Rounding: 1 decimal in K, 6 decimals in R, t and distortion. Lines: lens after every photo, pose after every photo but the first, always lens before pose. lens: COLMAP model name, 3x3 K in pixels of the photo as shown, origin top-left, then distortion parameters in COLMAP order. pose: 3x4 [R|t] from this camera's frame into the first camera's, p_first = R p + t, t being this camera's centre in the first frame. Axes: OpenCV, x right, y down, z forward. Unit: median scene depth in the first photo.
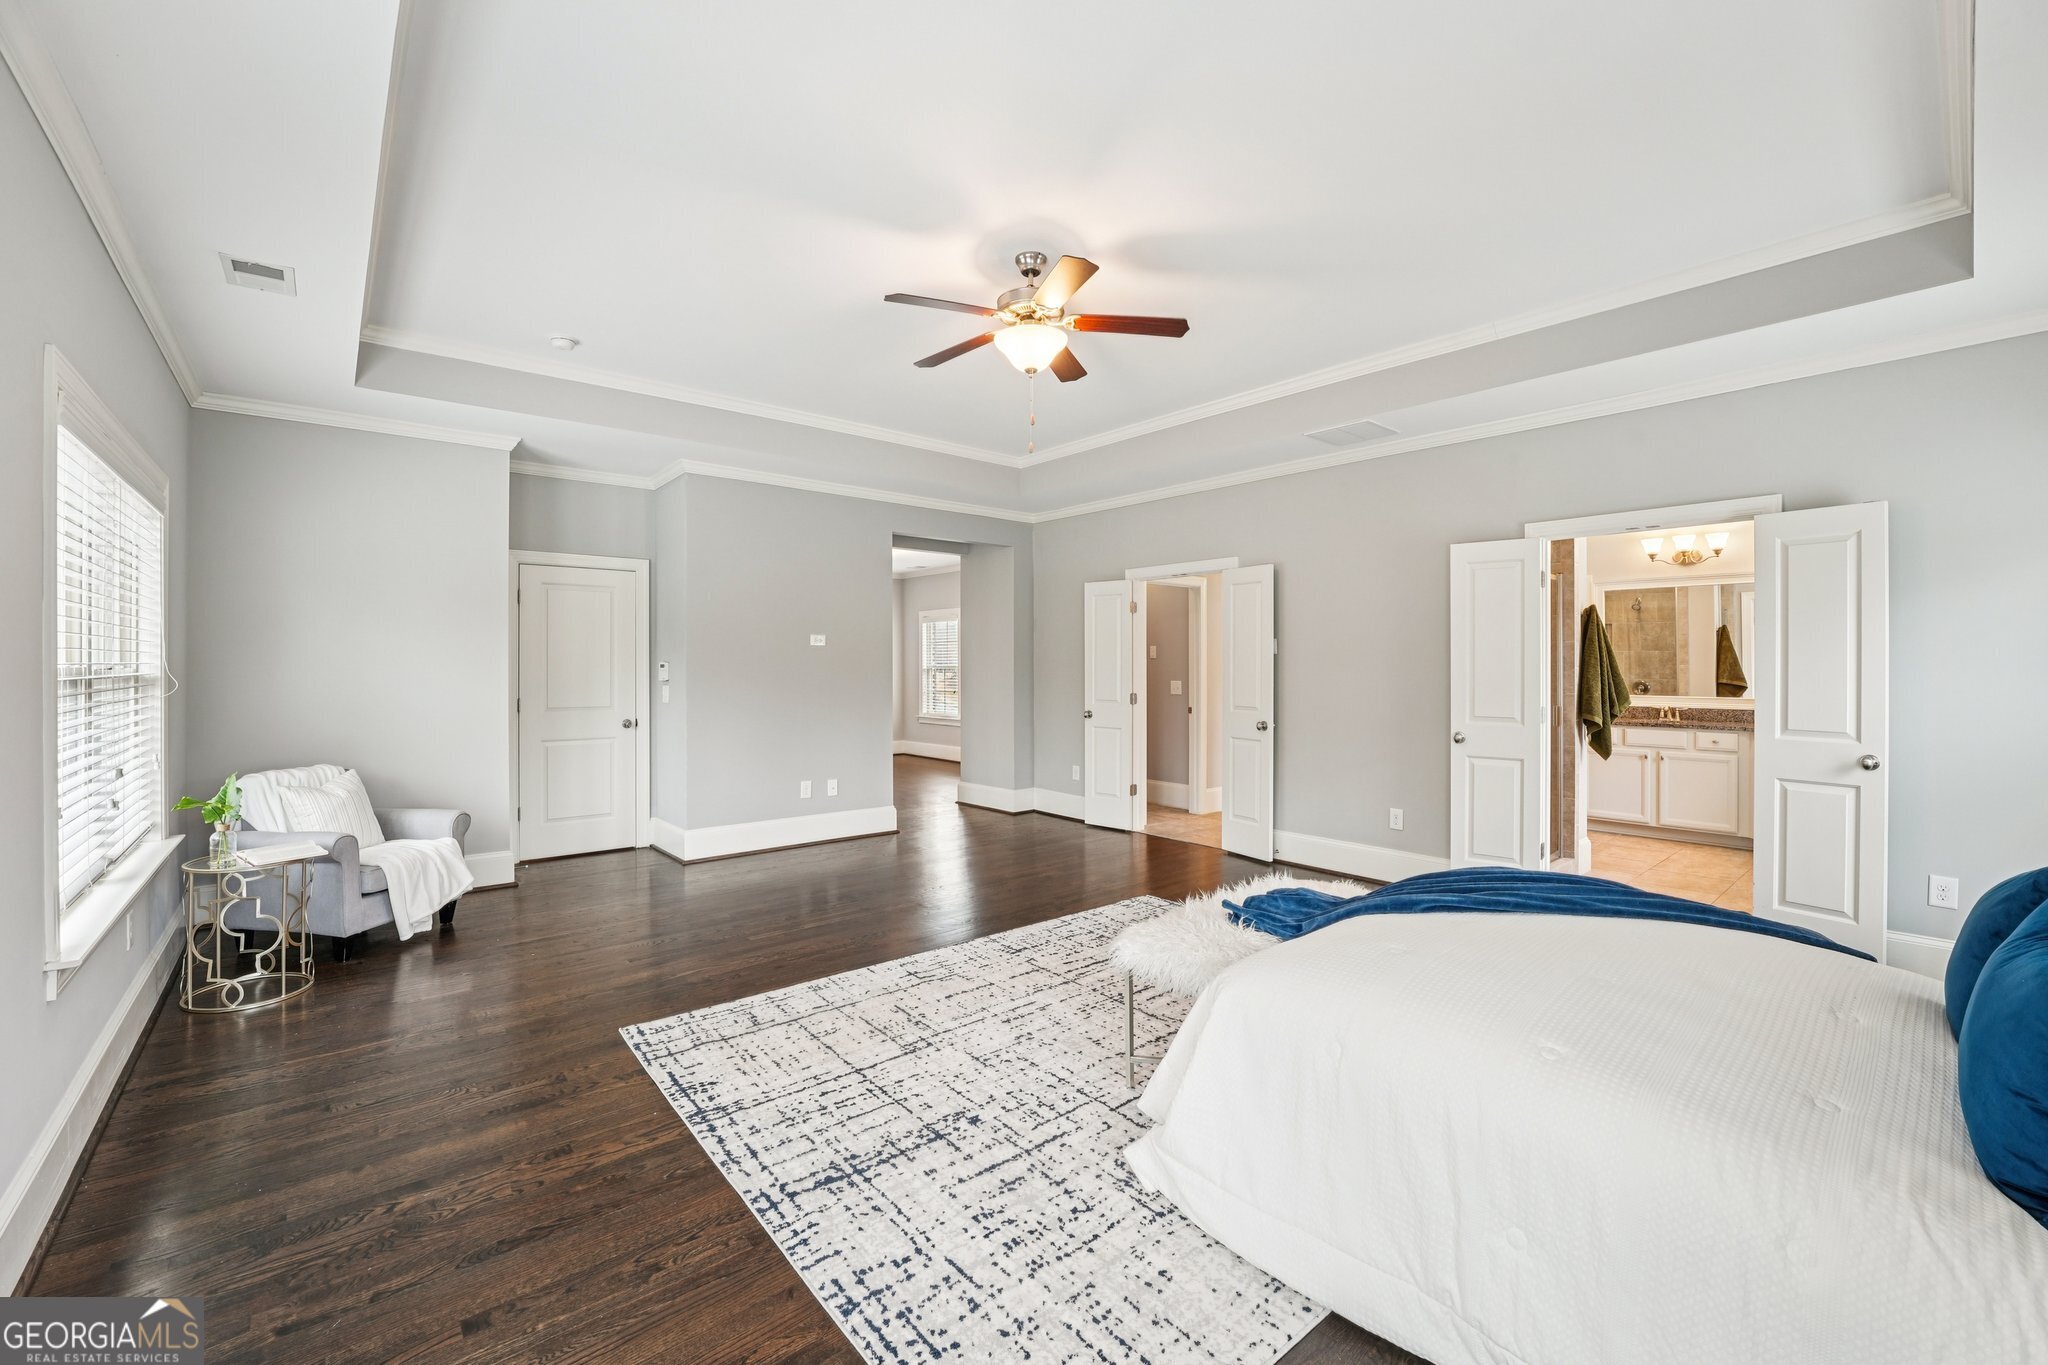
lens RADIAL K [[833.3, 0, 1021.4], [0, 833.3, 669.3], [0, 0, 1]] dist [-0.019347, 0.003375]
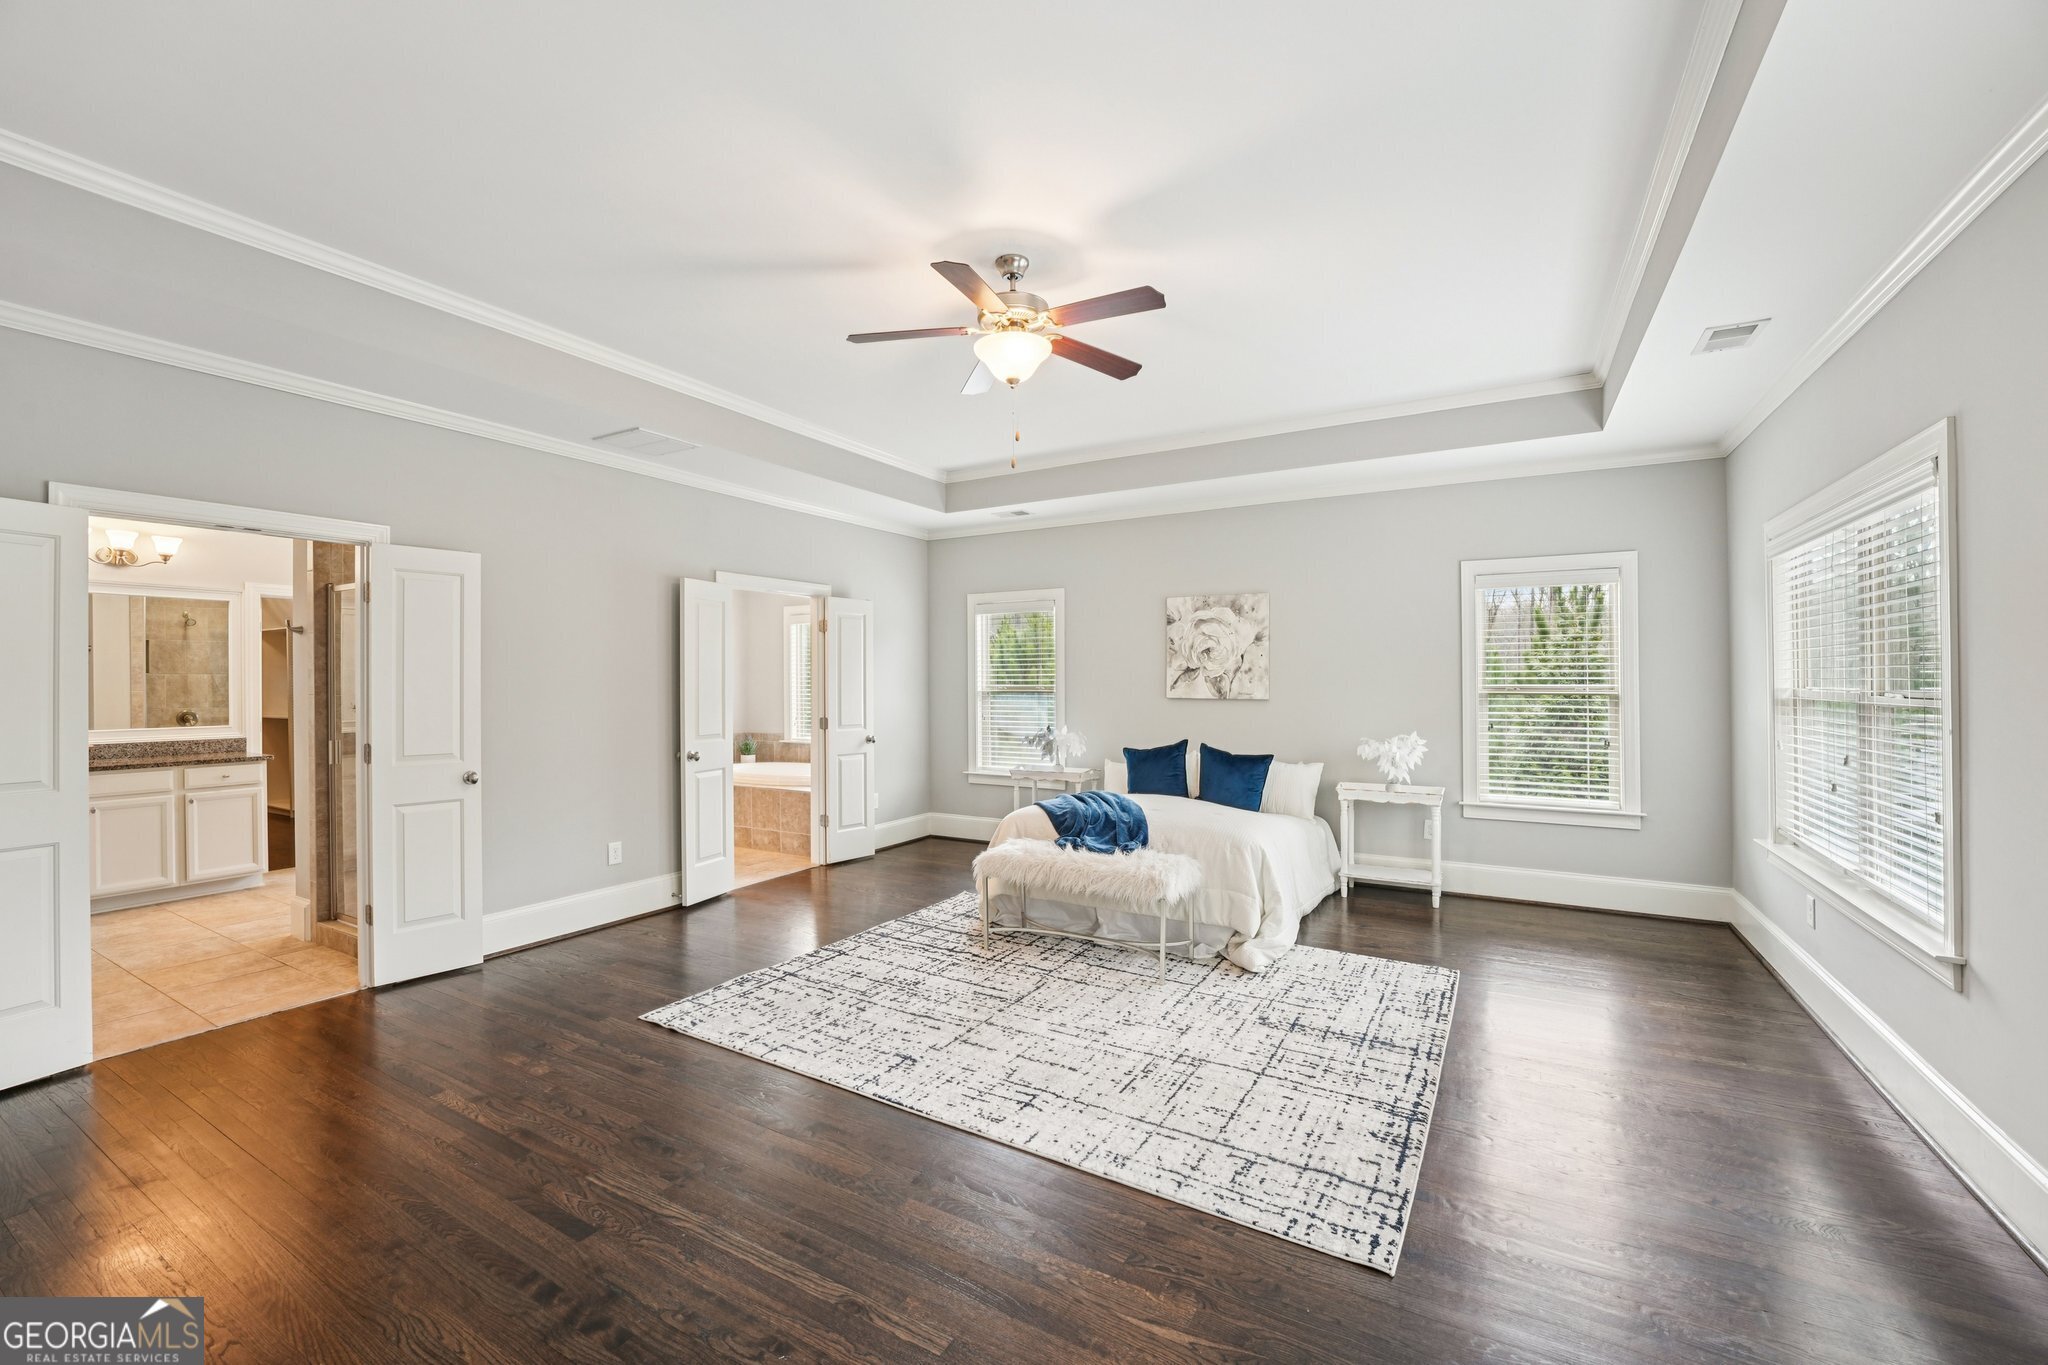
lens RADIAL K [[833.3, 0, 1010.9], [0, 833.3, 676.6], [0, 0, 1]] dist [-0.019347, 0.003375]
pose [[-0.327007, 0.007447, 0.944993, -0.964391], [0.006279, 0.999964, -0.005708, -0.019447], [-0.945001, 0.004067, -0.327042, 1.443605]]
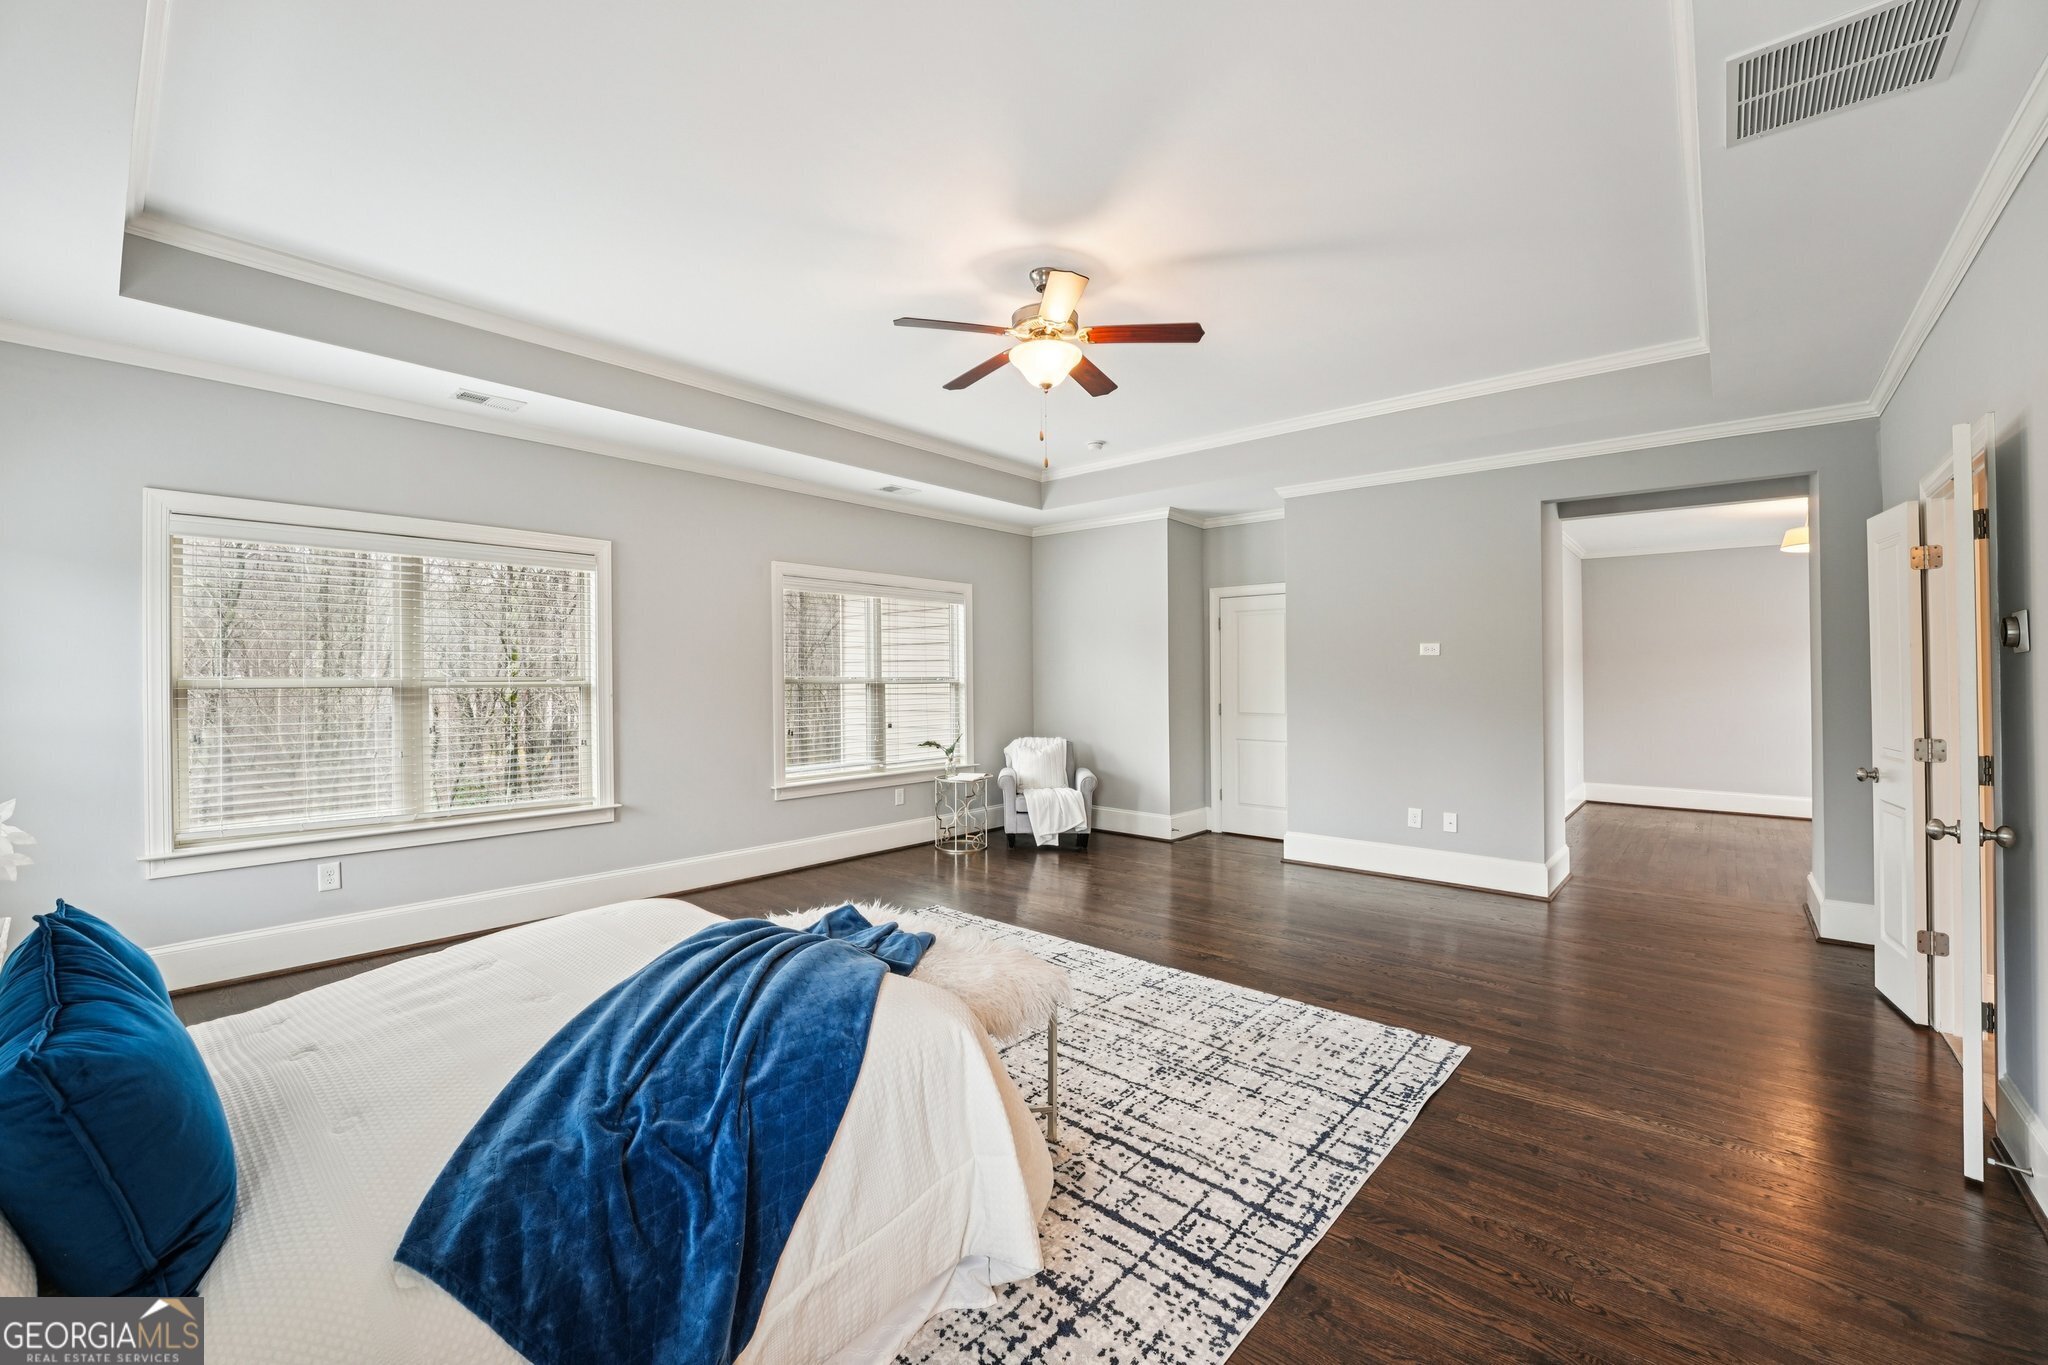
lens RADIAL K [[833.3, 0, 1013.4], [0, 833.3, 680.6], [0, 0, 1]] dist [-0.019347, 0.003375]
pose [[0.149029, 0.004228, -0.988824, 1.101135], [-0.006349, 0.999974, 0.003319, -0.004530], [0.988812, 0.005783, 0.149052, 0.882090]]
